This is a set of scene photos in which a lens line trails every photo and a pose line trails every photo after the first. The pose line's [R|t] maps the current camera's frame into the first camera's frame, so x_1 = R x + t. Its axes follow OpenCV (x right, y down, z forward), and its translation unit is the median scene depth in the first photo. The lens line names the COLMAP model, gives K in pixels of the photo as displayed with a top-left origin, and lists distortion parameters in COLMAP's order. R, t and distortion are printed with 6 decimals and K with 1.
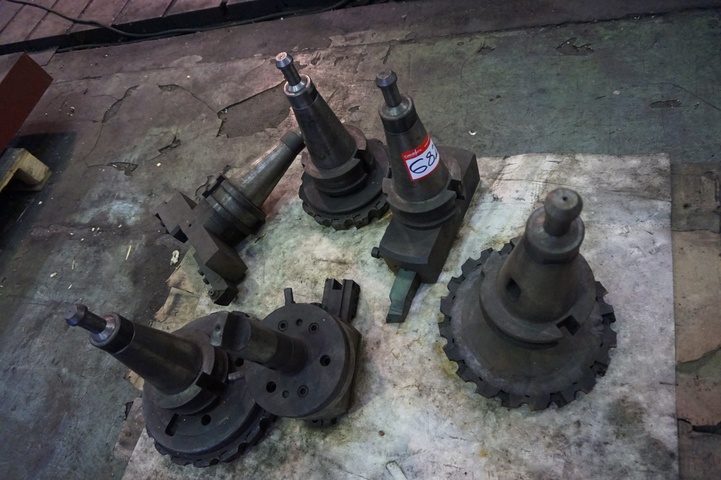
lens RADIAL K [[497.2, 0, 360.4], [0, 497.2, 240.2], [0, 0, 1]] dist [-0.004955, -0.000642]
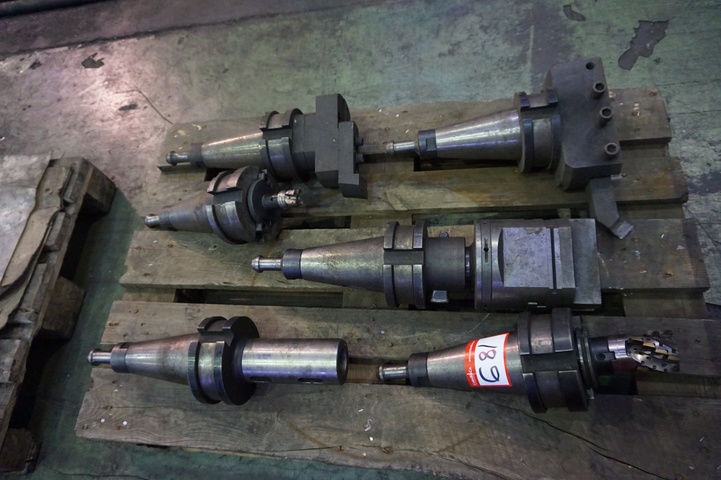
lens RADIAL K [[497.2, 0, 360.5], [0, 497.2, 239.8], [0, 0, 1]] dist [-0.004955, -0.000642]
pose [[0.976917, -0.112819, 0.181396, 1.105688], [0.106111, 0.993276, 0.046303, 0.086521], [-0.185400, -0.025987, 0.982319, -0.467730]]
